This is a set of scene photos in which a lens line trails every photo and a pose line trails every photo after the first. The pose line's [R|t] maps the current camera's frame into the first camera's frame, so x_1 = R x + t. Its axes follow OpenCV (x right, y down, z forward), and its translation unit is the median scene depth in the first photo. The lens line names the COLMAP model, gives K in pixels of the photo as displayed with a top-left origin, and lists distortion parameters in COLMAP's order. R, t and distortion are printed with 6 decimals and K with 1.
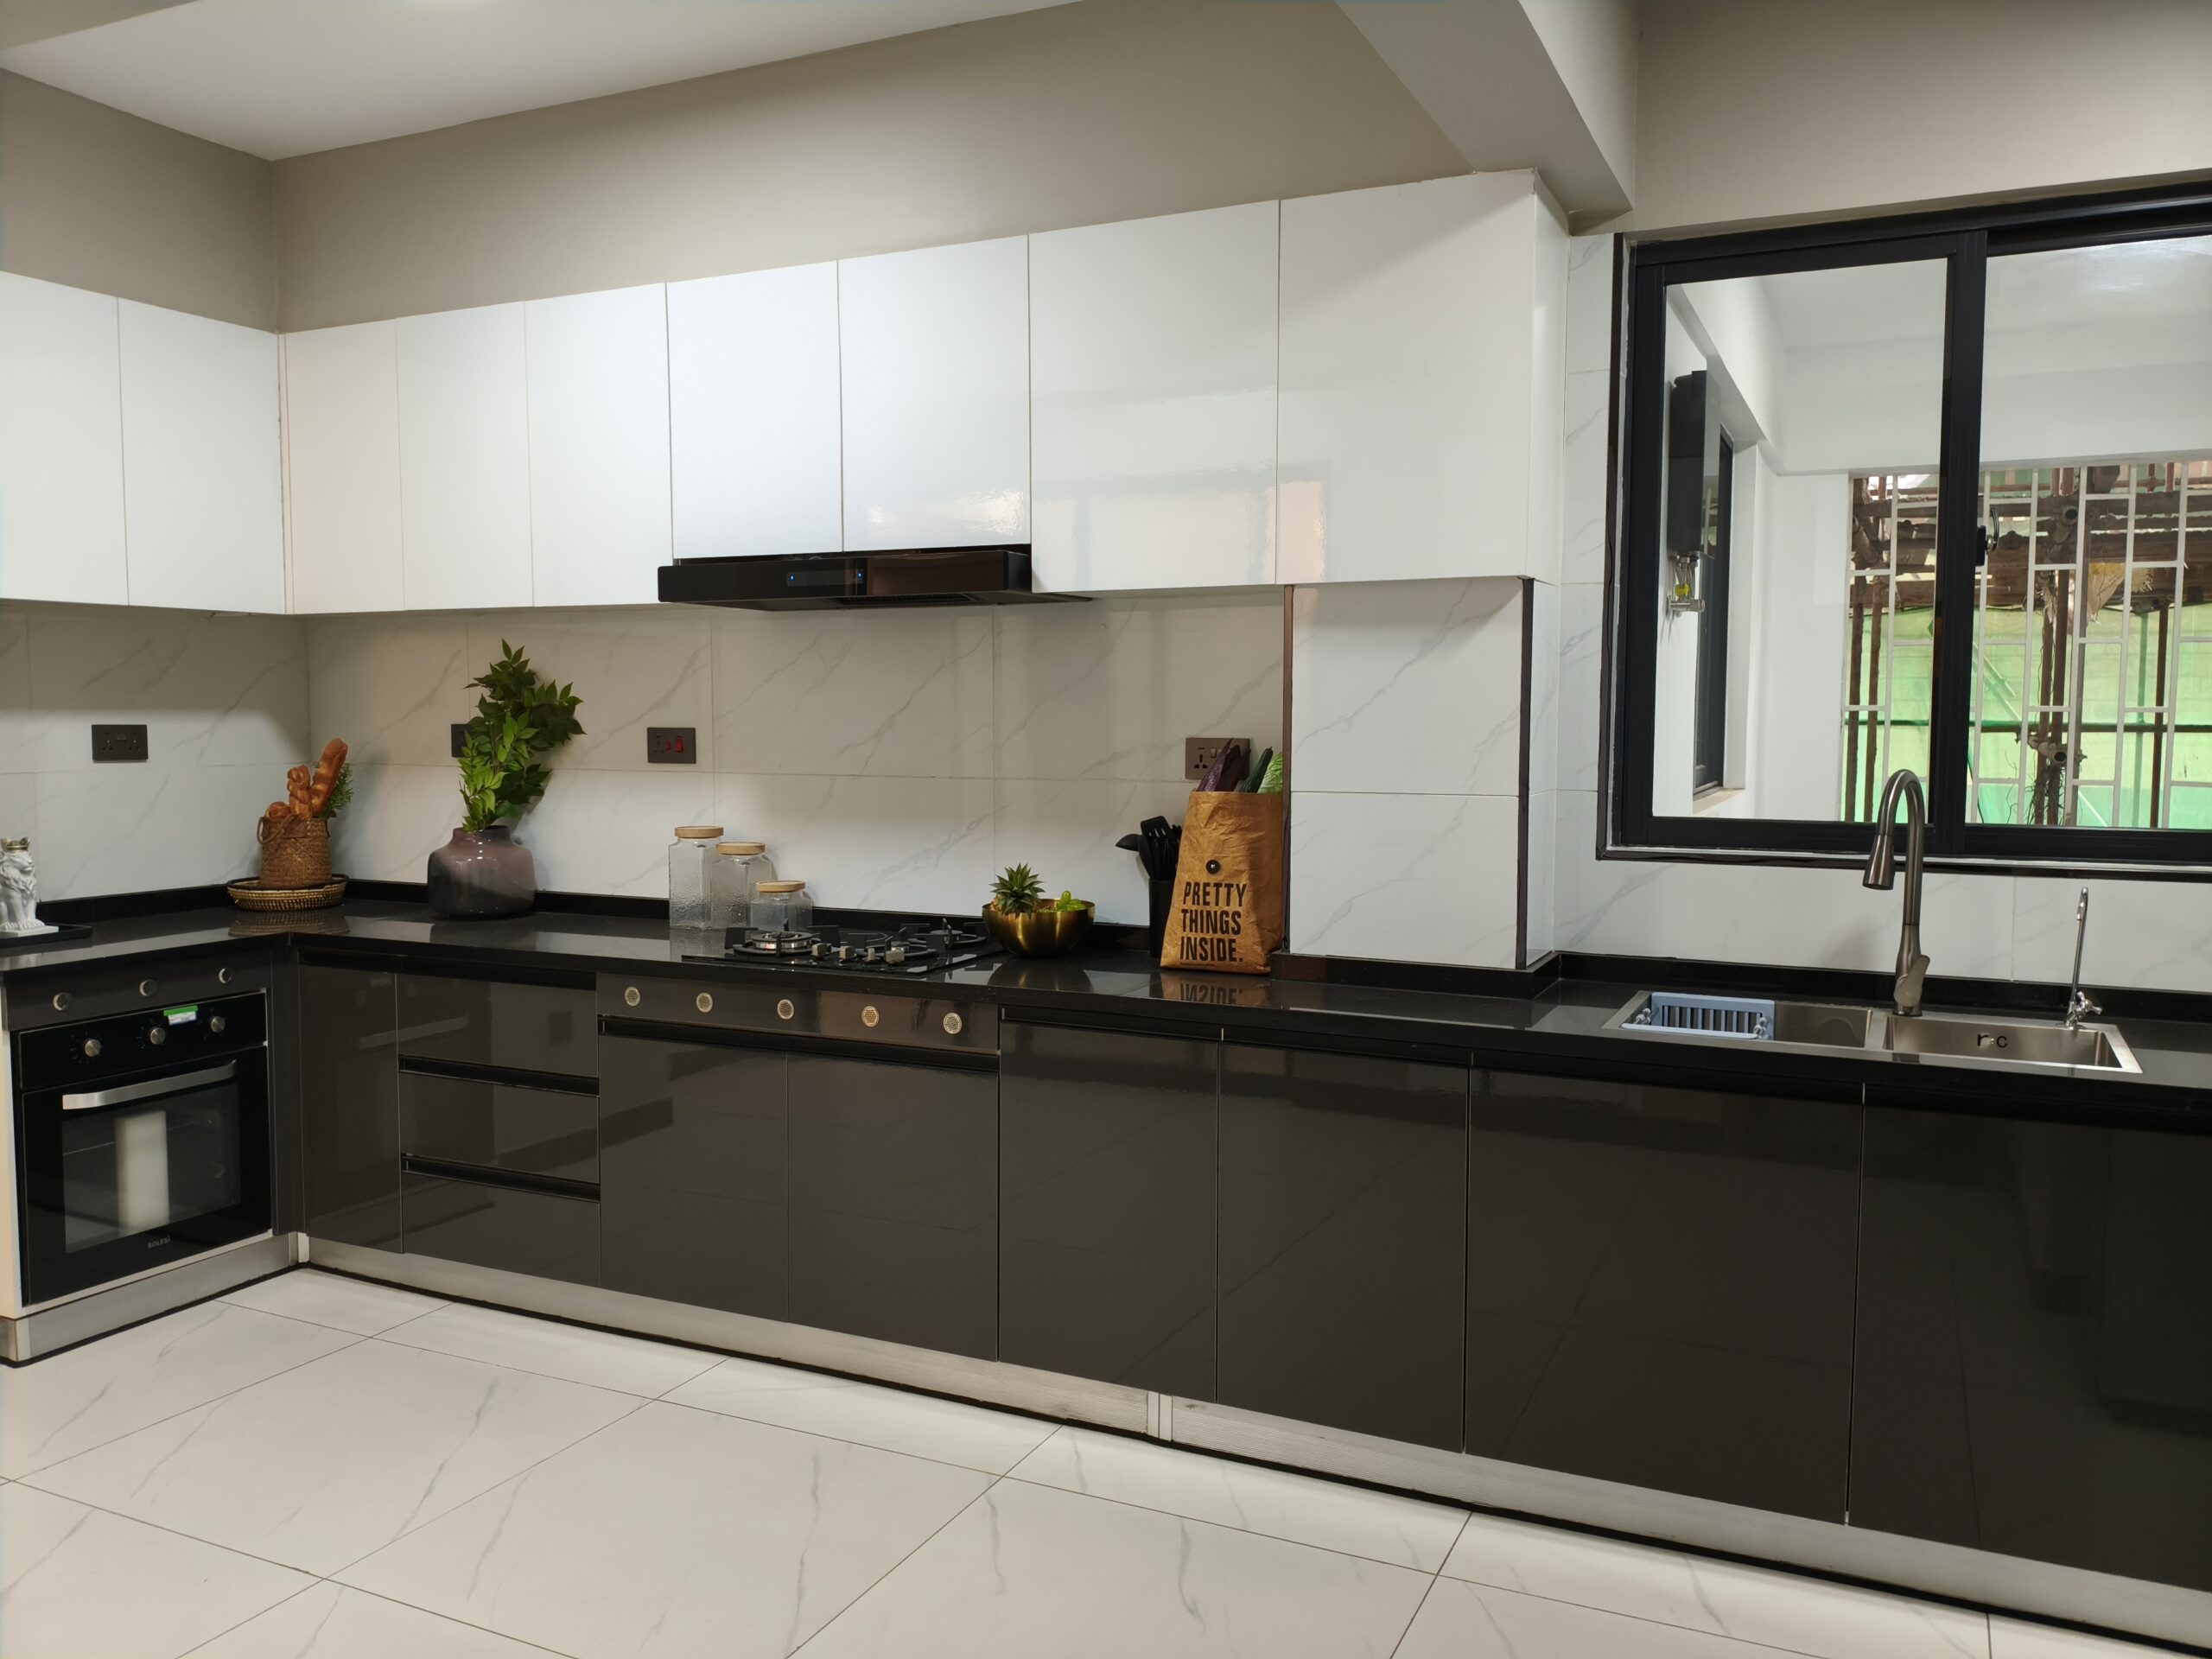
lens RADIAL K [[1723.1, 0, 1105.4], [0, 1723.1, 832.5], [0, 0, 1]] dist [0.058756, -0.106308]
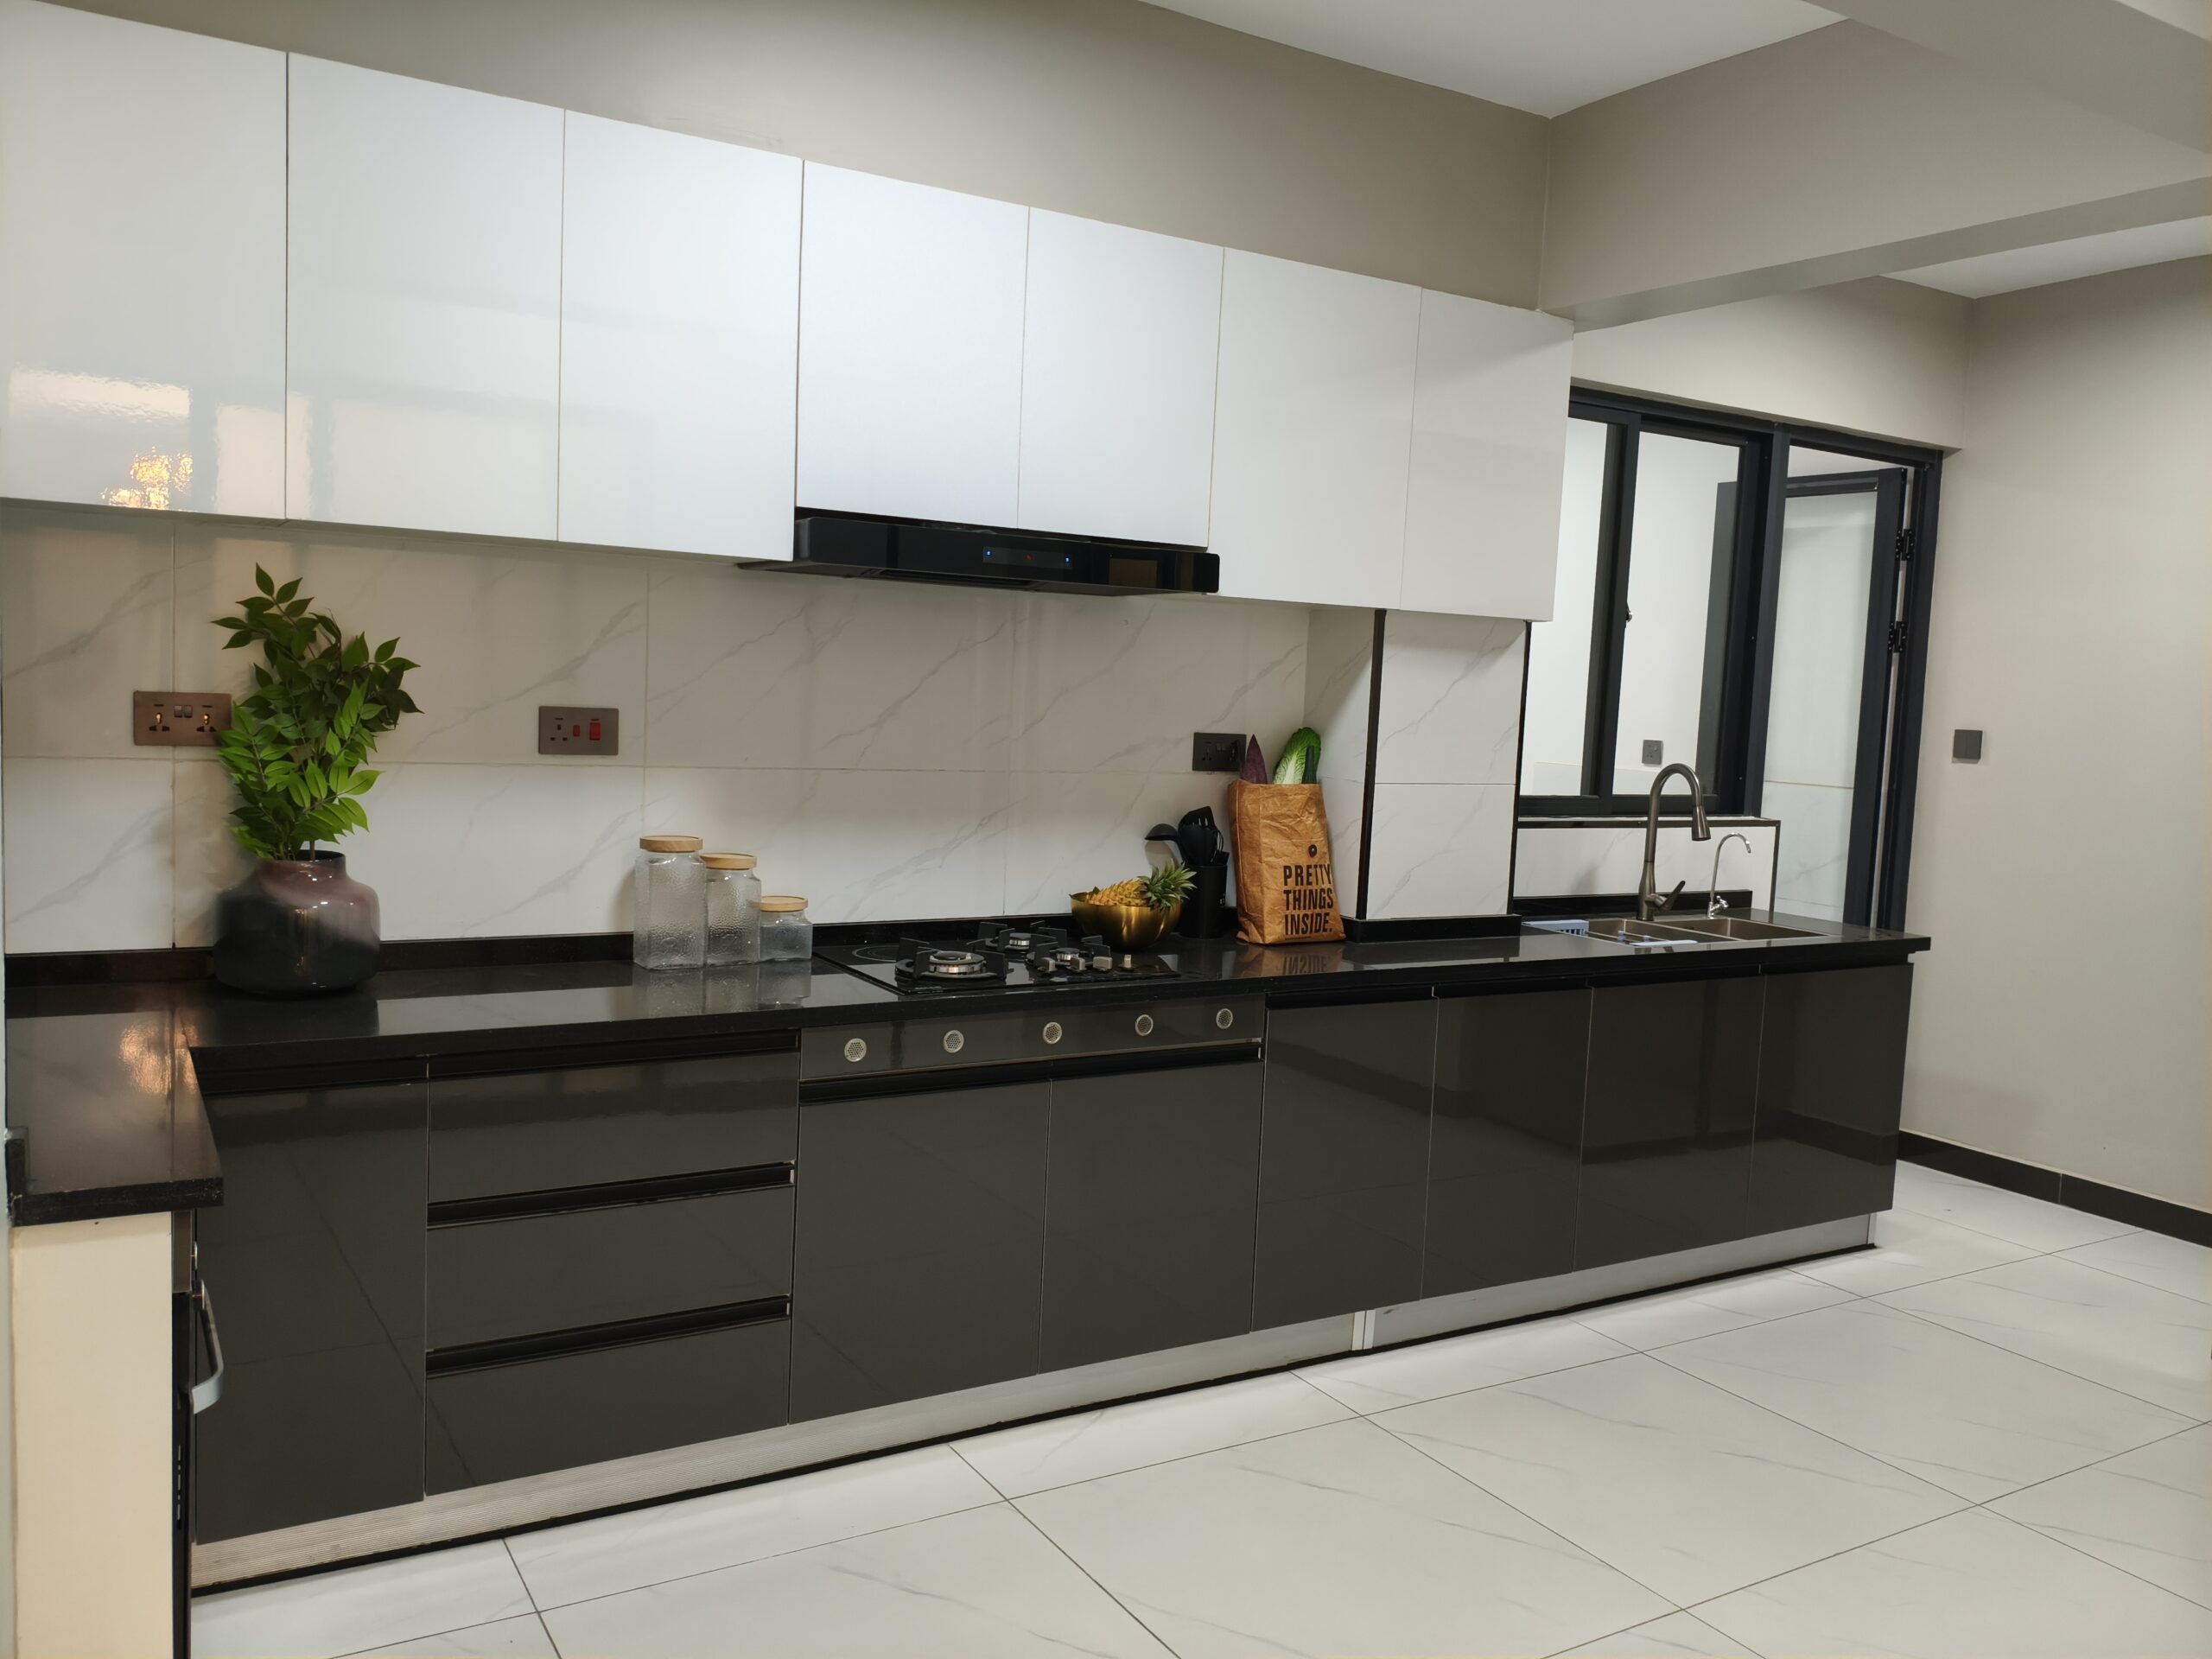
lens RADIAL K [[1723.1, 0, 1124.8], [0, 1723.1, 830.6], [0, 0, 1]] dist [0.058756, -0.106308]
pose [[0.535710, -0.045673, 0.843166, -0.895903], [0.018646, 0.998932, 0.042264, -0.040629], [-0.844196, -0.006919, 0.535990, 0.463564]]
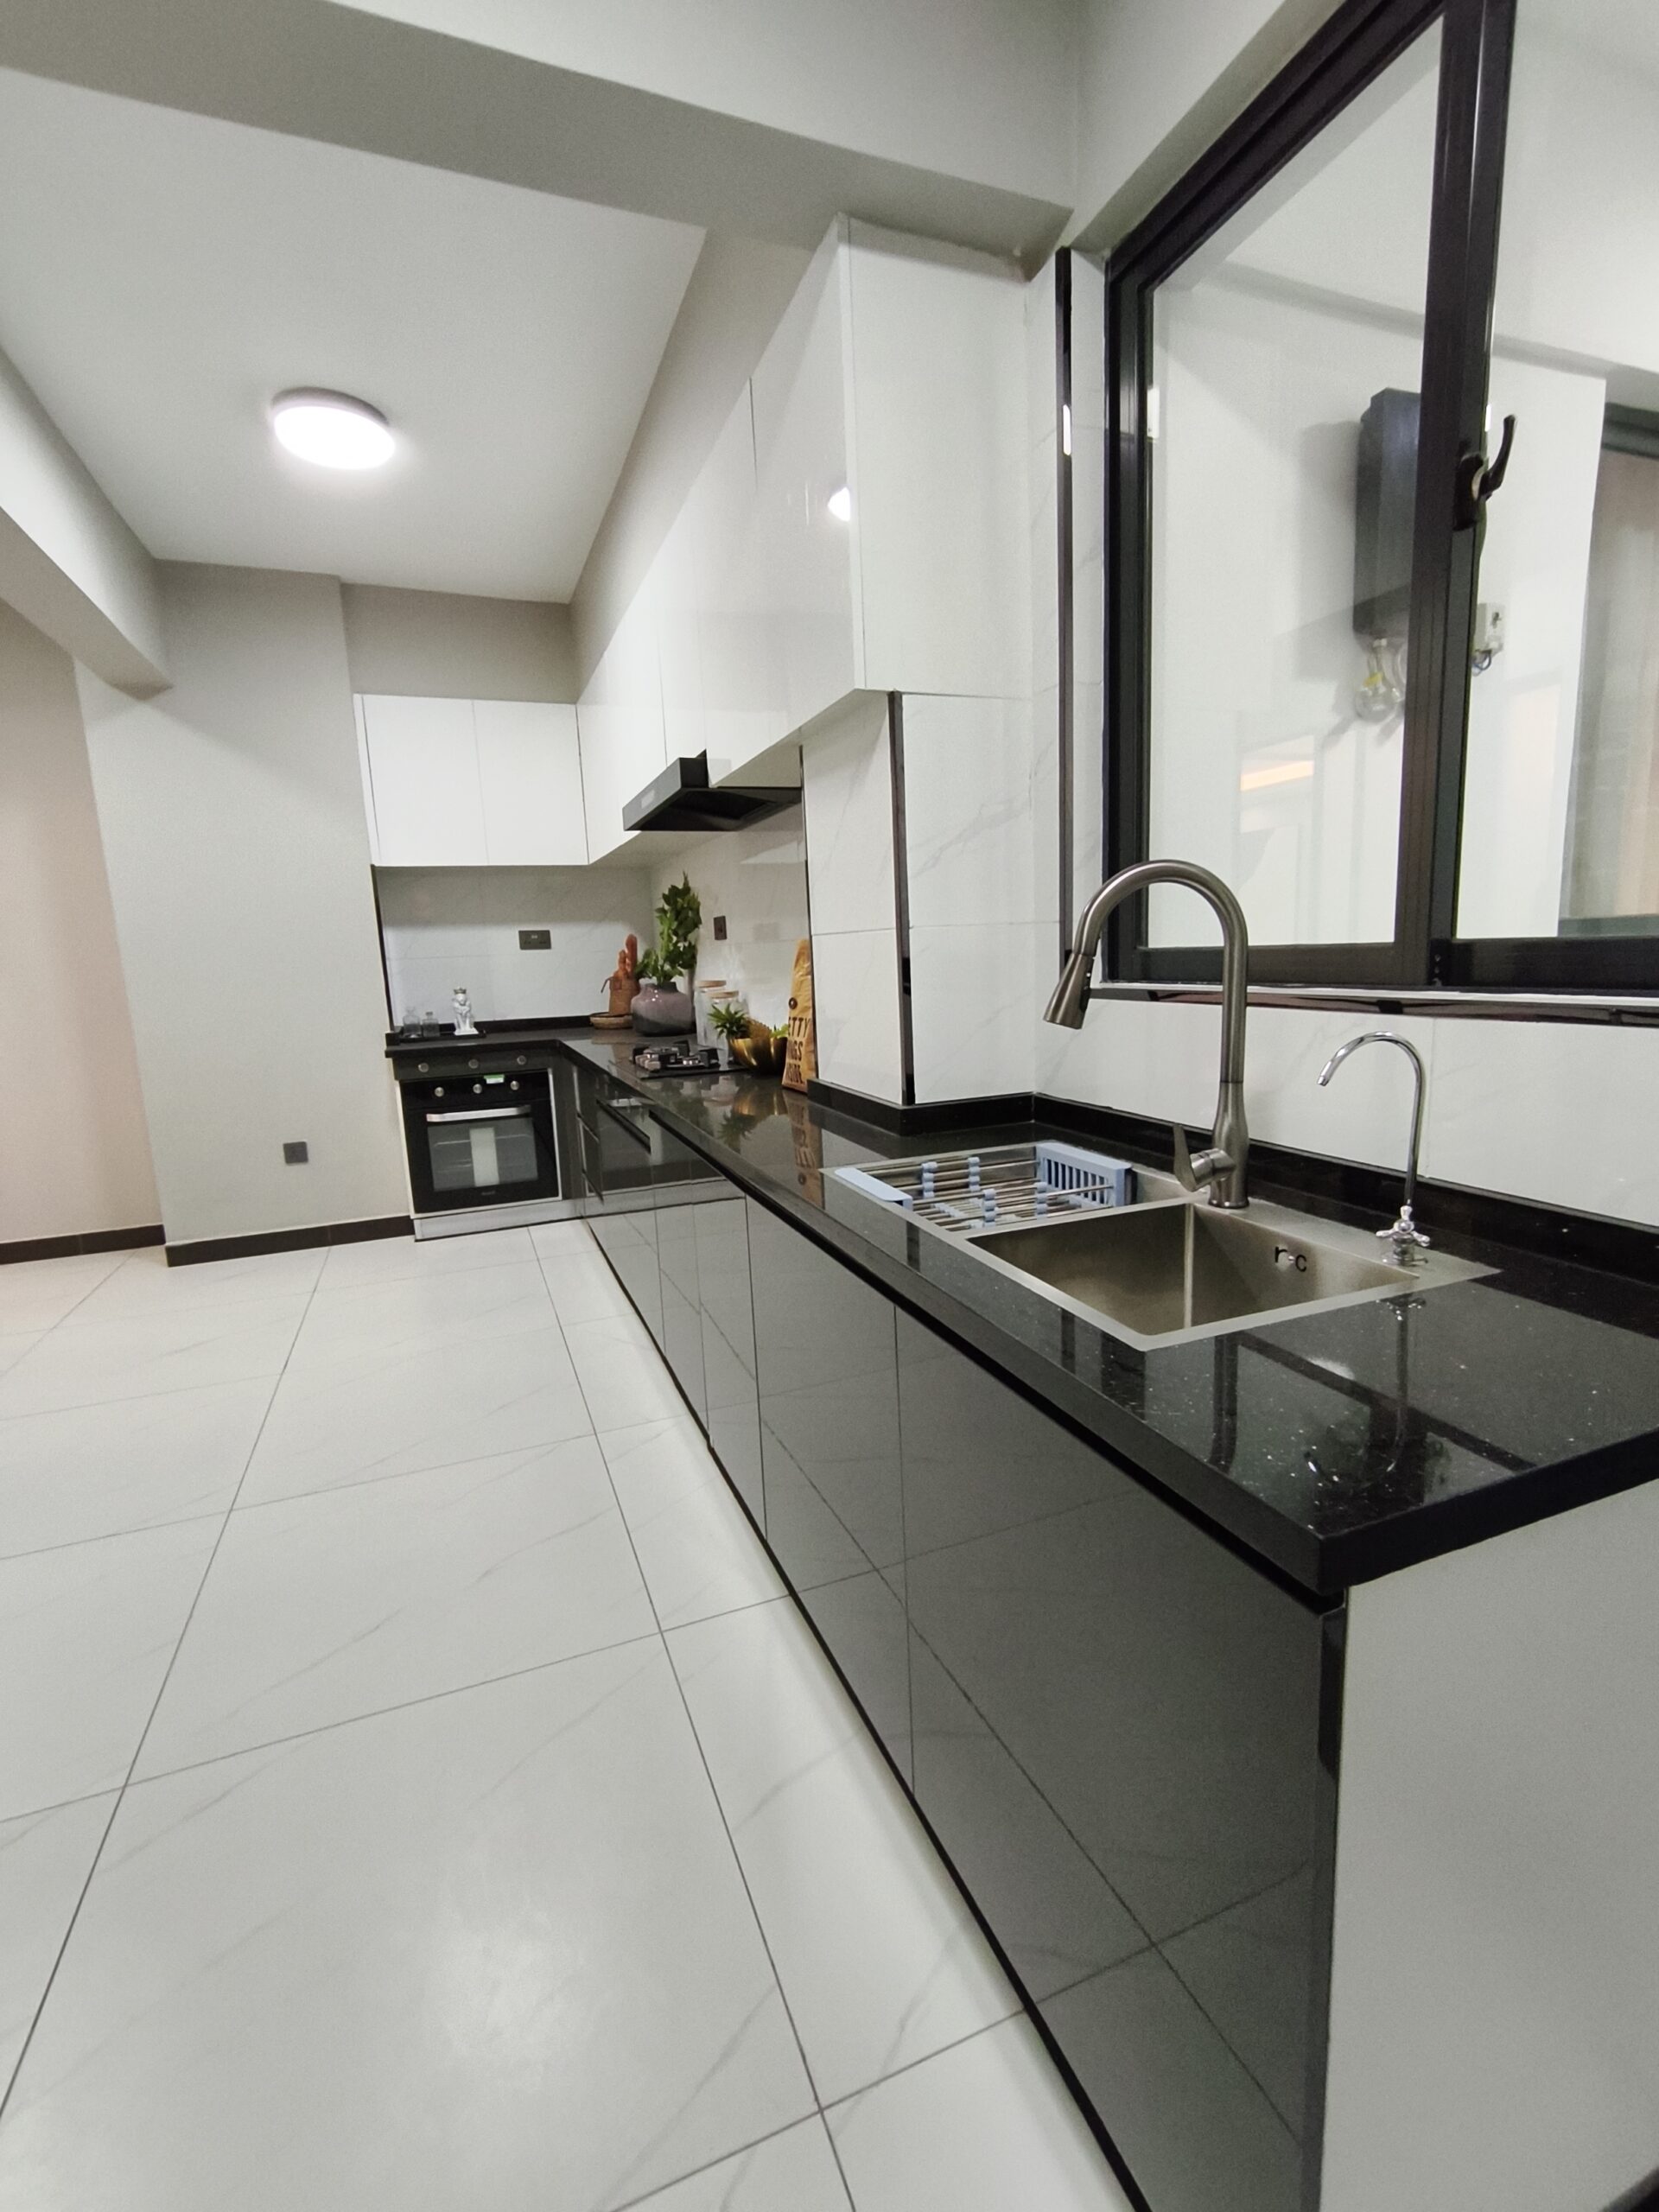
lens RADIAL K [[983.6, 0, 814.3], [0, 983.6, 1107.2], [0, 0, 1]] dist [-0.001490, -0.000029]
pose [[0.722136, 0.079009, -0.687224, 0.508294], [-0.006976, 0.994237, 0.106975, 0.017440], [0.691716, -0.072457, 0.718526, 0.482568]]
